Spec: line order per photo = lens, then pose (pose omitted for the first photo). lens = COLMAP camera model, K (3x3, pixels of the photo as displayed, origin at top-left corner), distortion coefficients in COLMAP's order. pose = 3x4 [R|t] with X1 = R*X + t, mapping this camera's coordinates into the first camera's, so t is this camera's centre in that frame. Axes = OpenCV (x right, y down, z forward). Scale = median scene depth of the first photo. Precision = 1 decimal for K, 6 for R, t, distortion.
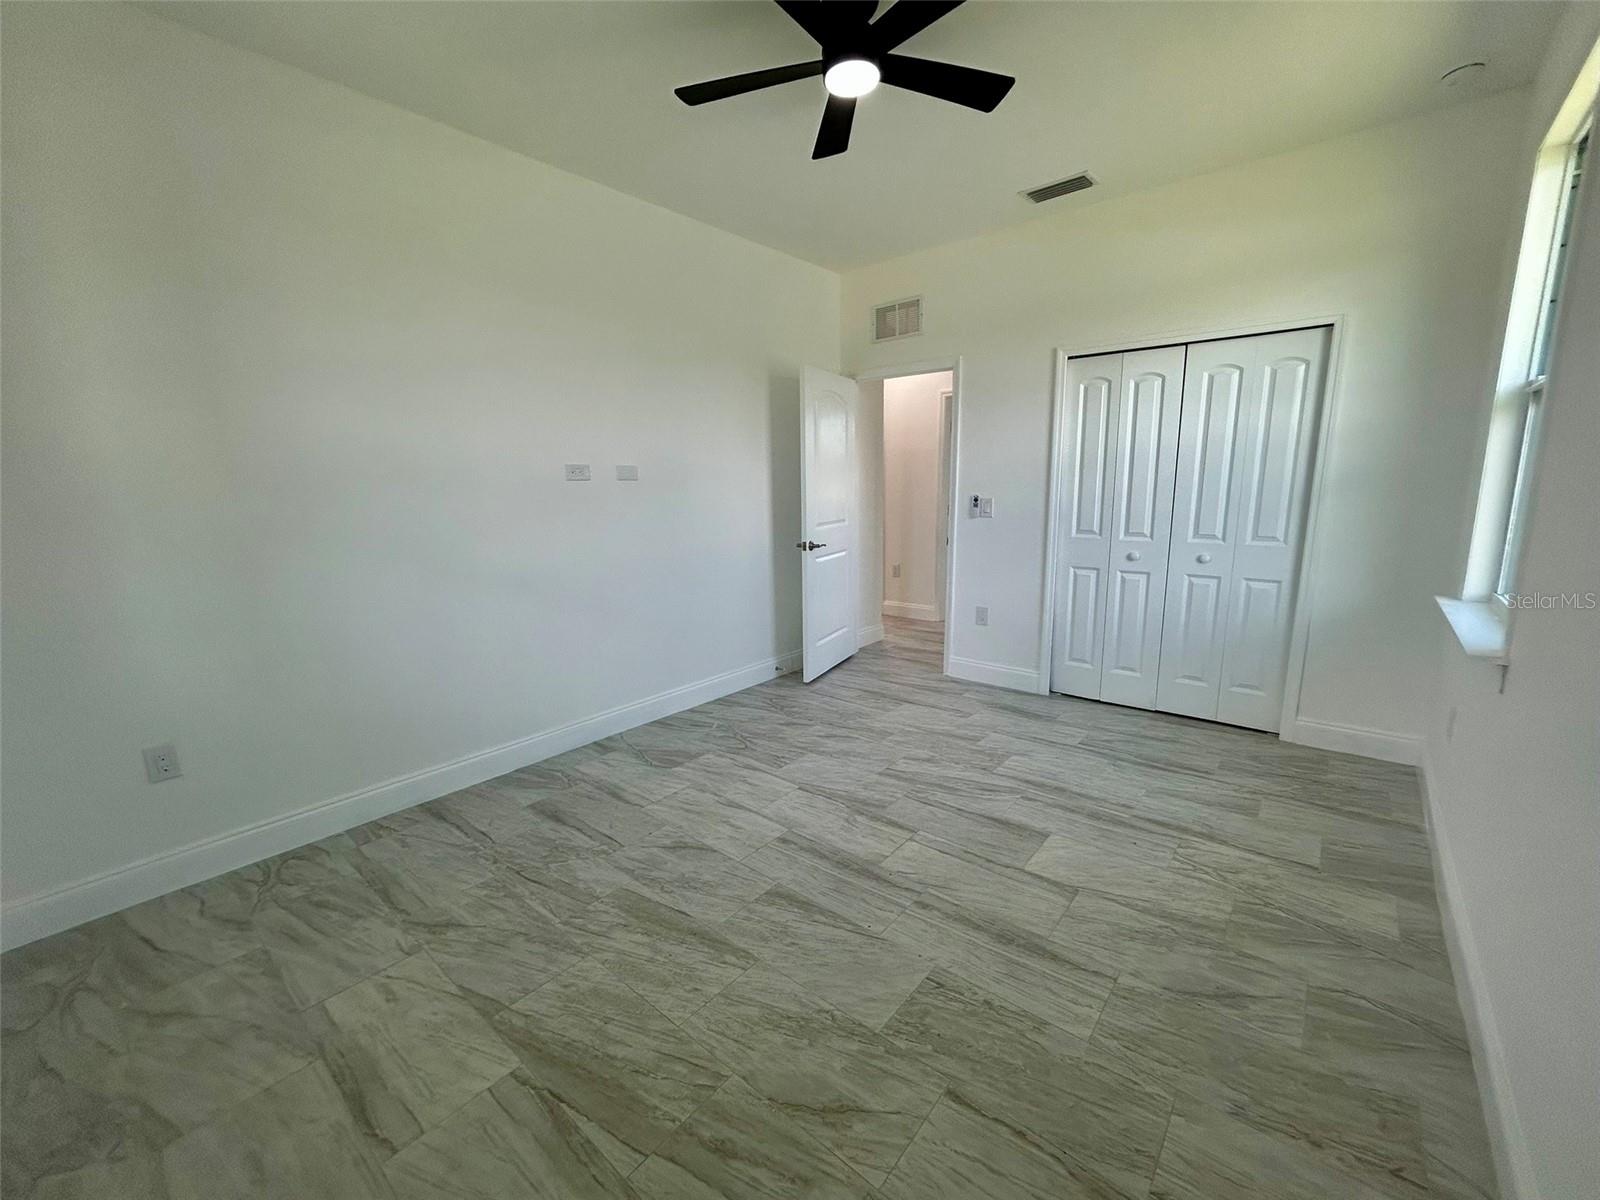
lens RADIAL K [[645.7, 0, 806.1], [0, 645.7, 603.1], [0, 0, 1]] dist [0.000445, -0.000774]
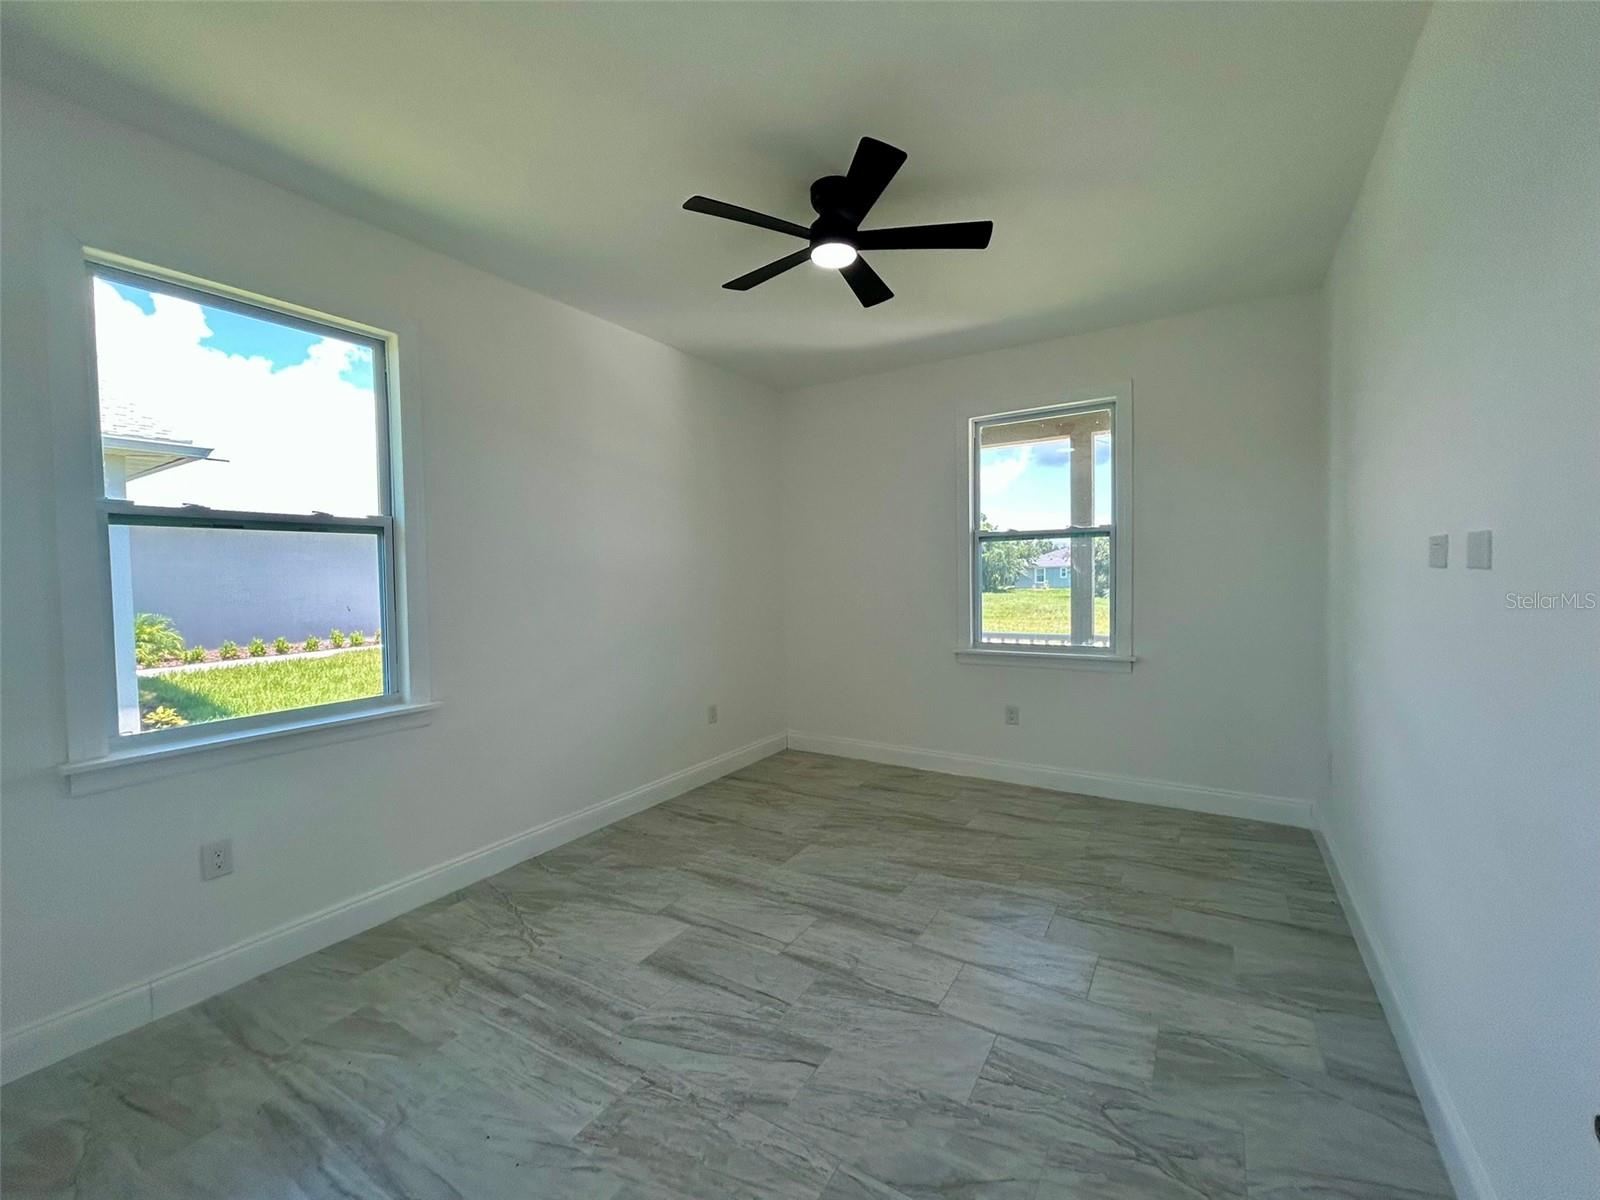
lens RADIAL K [[645.7, 0, 806.1], [0, 645.7, 596.6], [0, 0, 1]] dist [0.000445, -0.000774]
pose [[-0.989620, 0.038774, -0.138377, 0.264014], [0.007208, 0.975093, 0.221679, -0.388666], [0.143525, 0.218381, -0.965251, 1.940883]]
